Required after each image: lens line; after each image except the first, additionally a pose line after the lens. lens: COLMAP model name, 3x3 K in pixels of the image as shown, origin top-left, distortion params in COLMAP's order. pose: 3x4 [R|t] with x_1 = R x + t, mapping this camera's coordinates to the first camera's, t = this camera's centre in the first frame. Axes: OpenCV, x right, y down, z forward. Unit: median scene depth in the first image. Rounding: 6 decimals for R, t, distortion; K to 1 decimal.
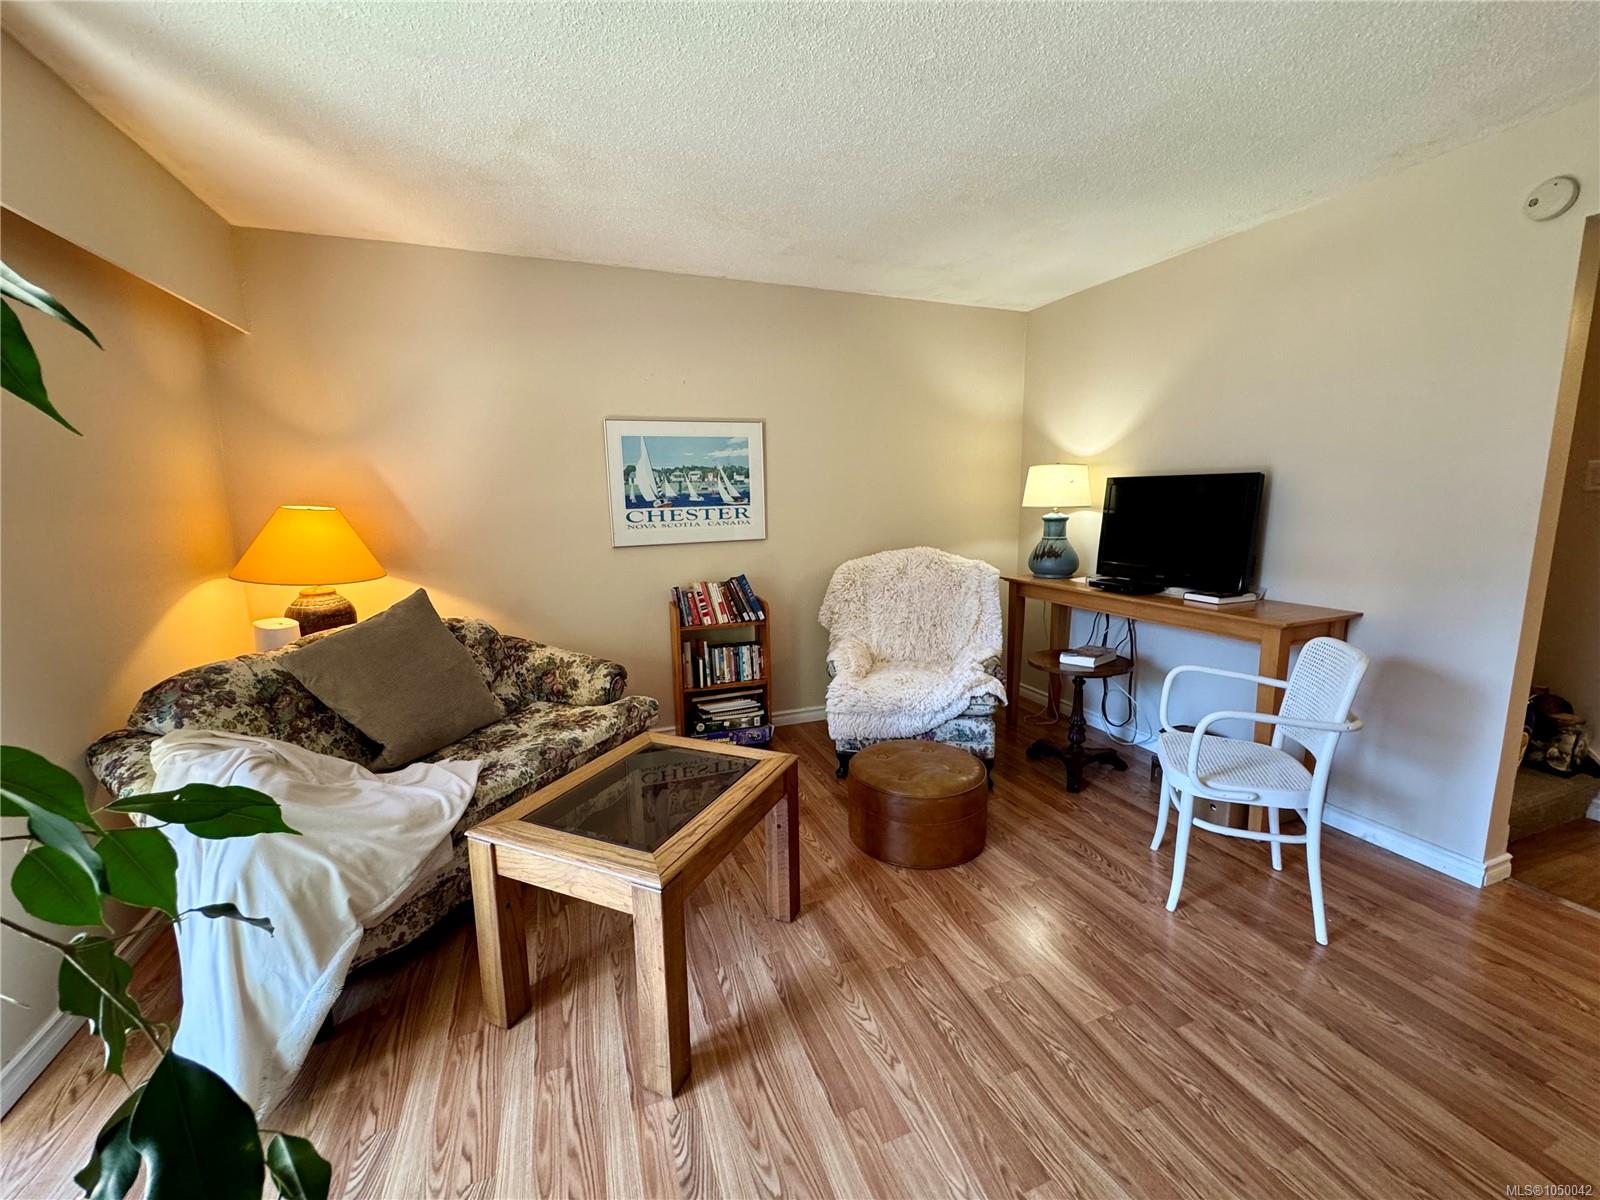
lens RADIAL K [[646.0, 0, 796.8], [0, 646.0, 599.5], [0, 0, 1]] dist [-0.003120, 0.000352]
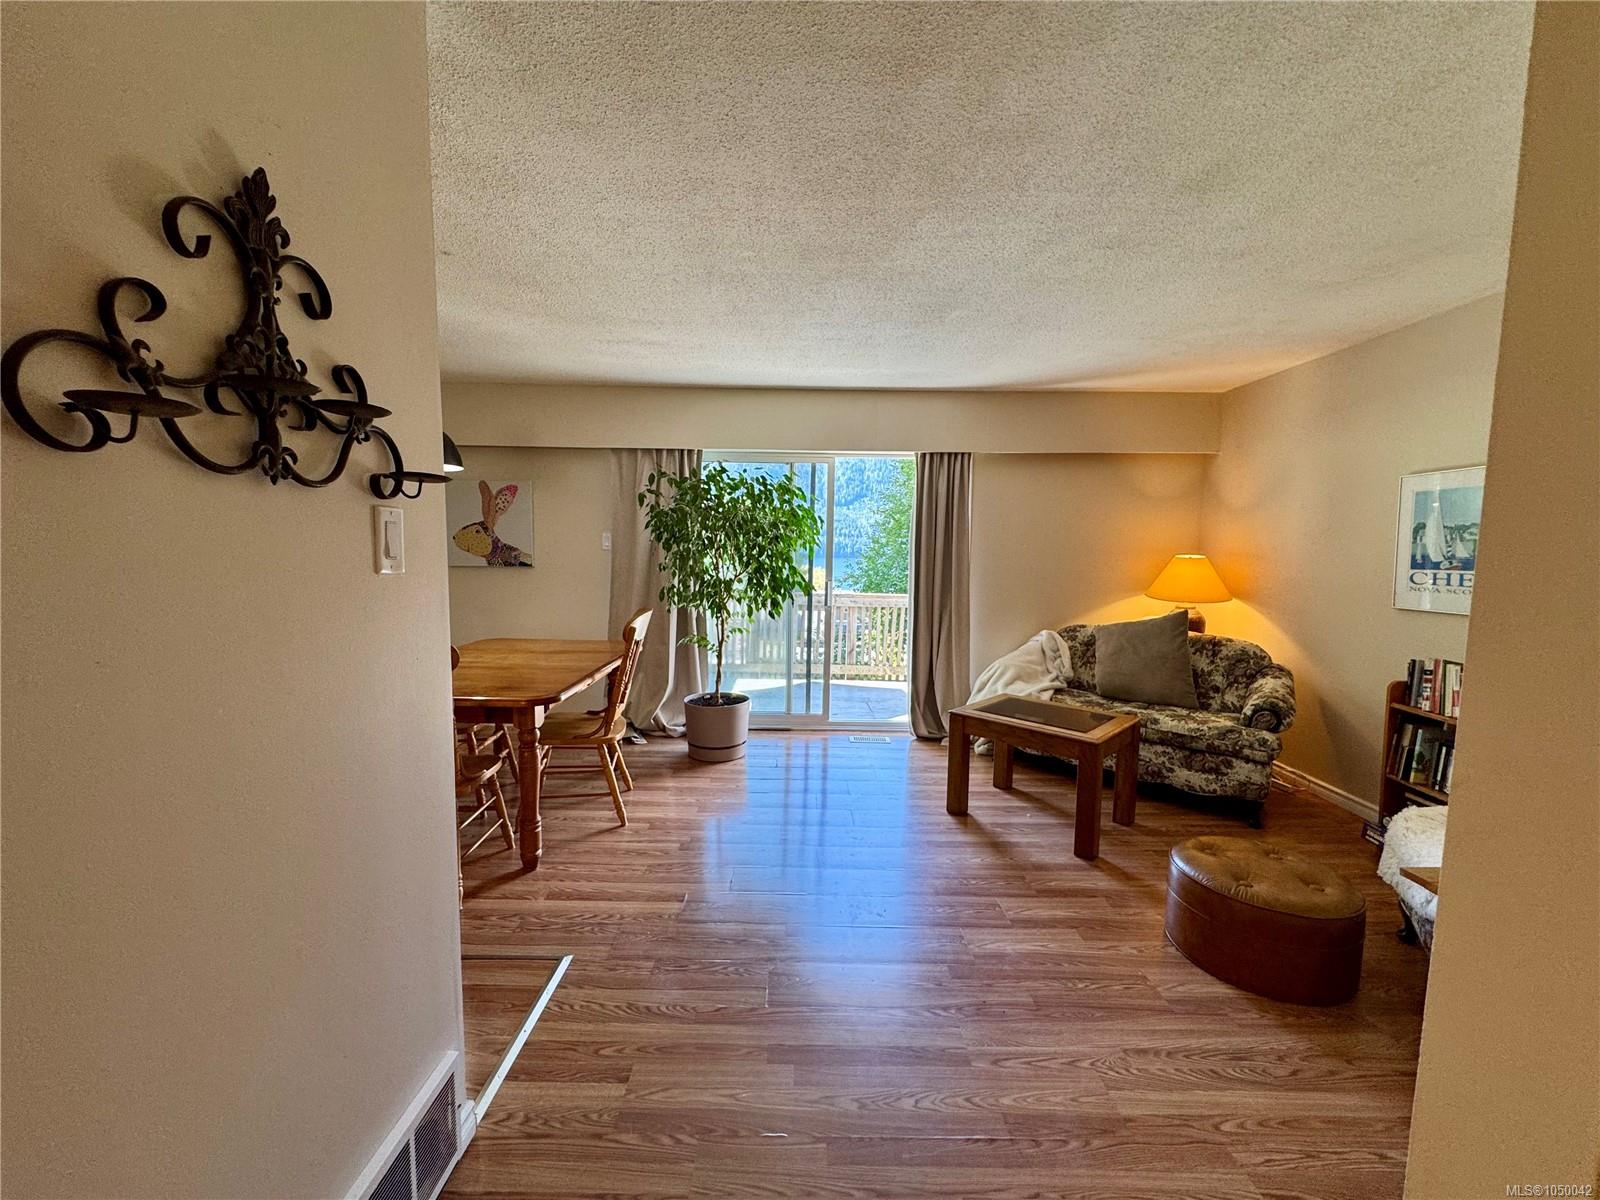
lens RADIAL K [[646.0, 0, 799.5], [0, 646.0, 600.7], [0, 0, 1]] dist [-0.003120, 0.000352]
pose [[-0.349430, 0.086167, -0.932992, 0.903530], [-0.170366, 0.973320, 0.153699, -0.088755], [0.921343, 0.212658, -0.325427, 0.501734]]
